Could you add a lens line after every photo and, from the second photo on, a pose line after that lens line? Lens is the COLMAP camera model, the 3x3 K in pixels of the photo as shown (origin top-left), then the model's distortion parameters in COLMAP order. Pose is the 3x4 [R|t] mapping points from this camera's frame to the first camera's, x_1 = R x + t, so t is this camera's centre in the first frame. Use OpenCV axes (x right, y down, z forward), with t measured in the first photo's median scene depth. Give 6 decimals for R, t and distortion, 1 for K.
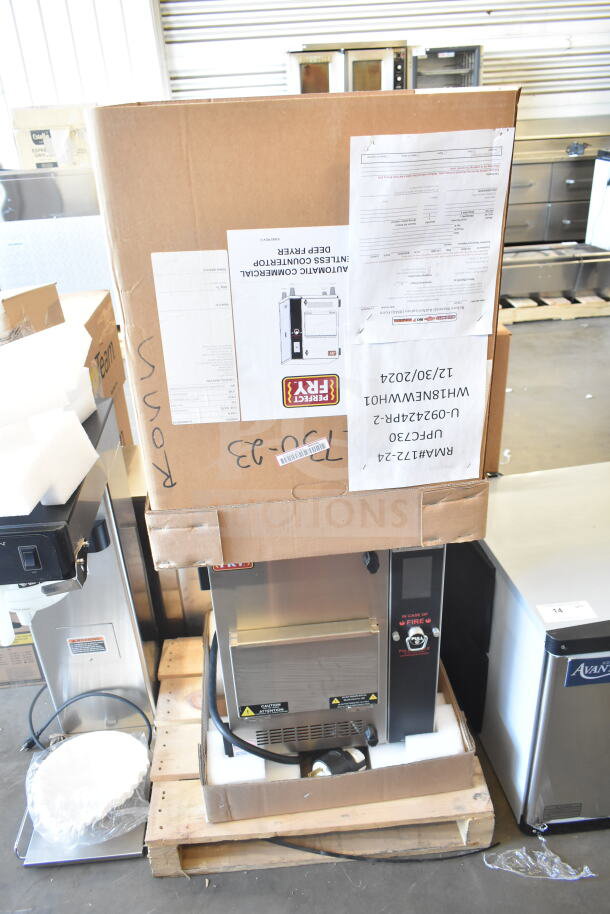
lens RADIAL K [[691.7, 0, 309.7], [0, 691.7, 451.9], [0, 0, 1]] dist [-0.015561, 0.007457]
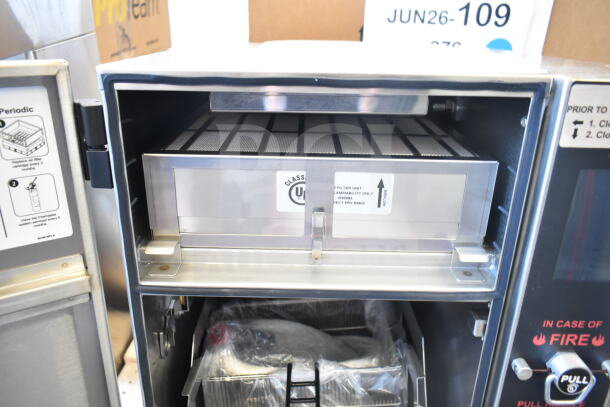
lens RADIAL K [[461.6, 0, 301.6], [0, 461.6, 203.5], [0, 0, 1]] dist [-0.015561, 0.007457]
pose [[0.993150, 0.095438, -0.067418, -0.006215], [-0.102280, 0.989023, -0.106638, 0.192072], [0.056501, 0.112803, 0.992010, 0.634967]]
